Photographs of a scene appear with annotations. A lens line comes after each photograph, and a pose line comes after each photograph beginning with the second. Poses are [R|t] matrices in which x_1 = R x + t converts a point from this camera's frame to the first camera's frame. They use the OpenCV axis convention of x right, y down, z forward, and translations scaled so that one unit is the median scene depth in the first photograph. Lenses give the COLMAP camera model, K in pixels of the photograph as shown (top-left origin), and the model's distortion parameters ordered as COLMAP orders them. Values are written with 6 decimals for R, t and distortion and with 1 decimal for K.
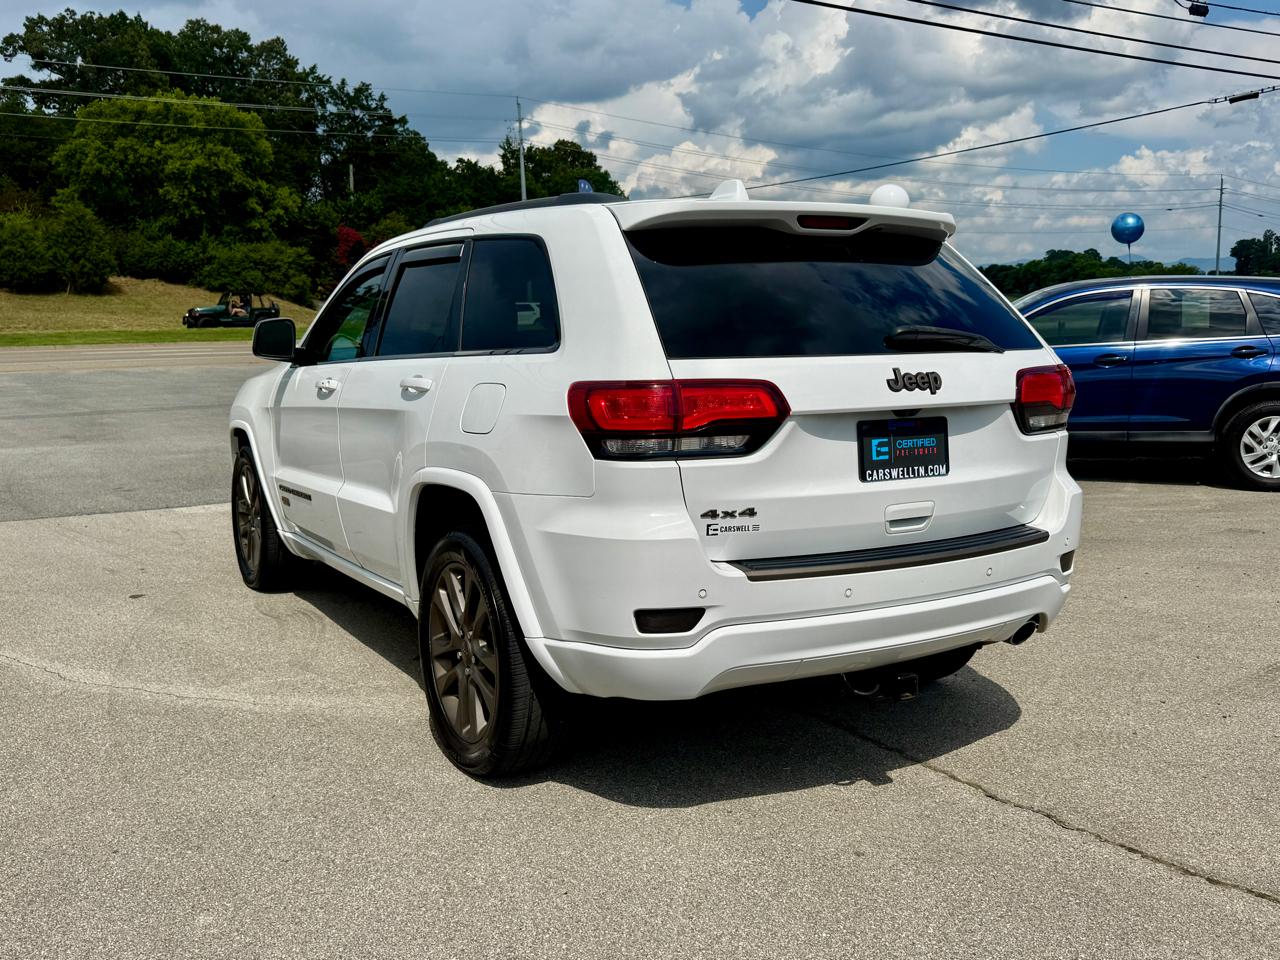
lens RADIAL K [[1173.9, 0, 644.8], [0, 1173.9, 476.5], [0, 0, 1]] dist [0.121081, -0.233783]
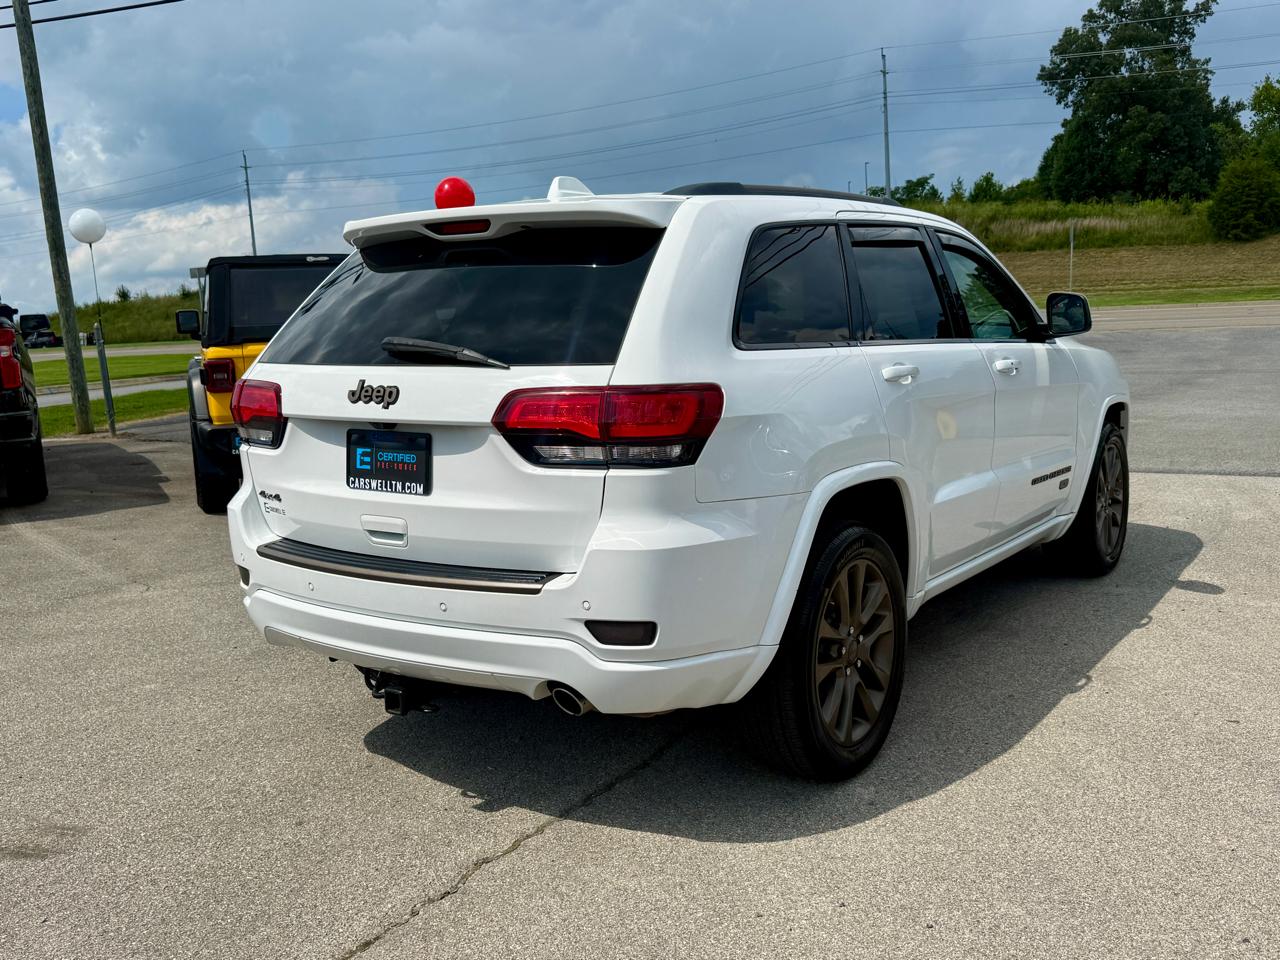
lens RADIAL K [[1173.9, 0, 644.8], [0, 1173.9, 476.5], [0, 0, 1]] dist [0.121081, -0.233783]
pose [[0.424261, 0.126880, -0.896607, 1.097367], [-0.086304, 0.991294, 0.099441, -0.117082], [0.901418, 0.035191, 0.431518, 0.703359]]
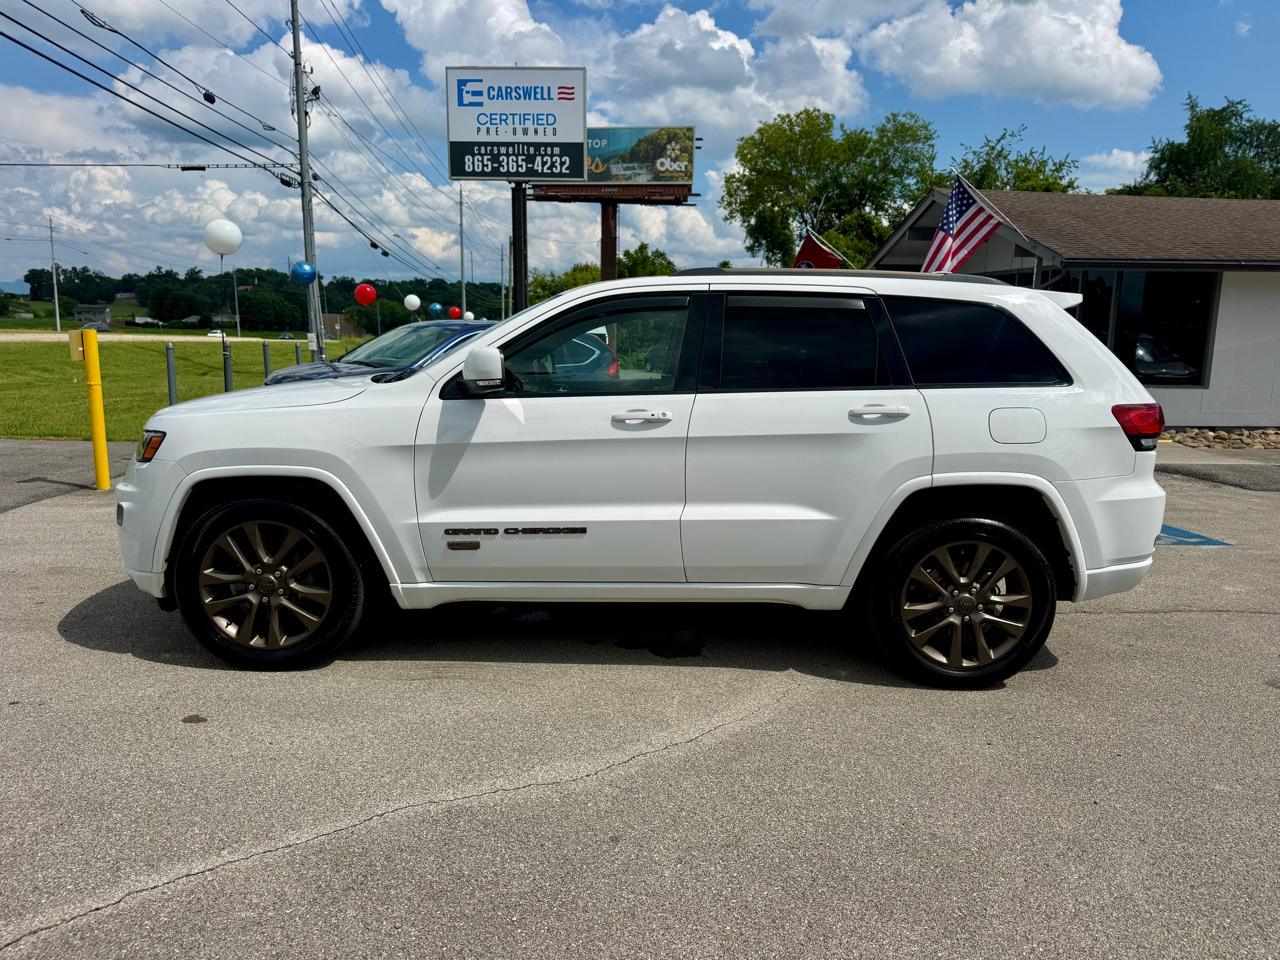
lens RADIAL K [[903.5, 0, 640.0], [0, 903.5, 480.0], [0, 0, 1]] dist [0.053425, -0.067454]
pose [[0.498588, -0.101189, 0.860913, -1.282986], [0.080998, 0.994256, 0.069953, -0.103273], [-0.863047, 0.034855, 0.503920, 0.817638]]
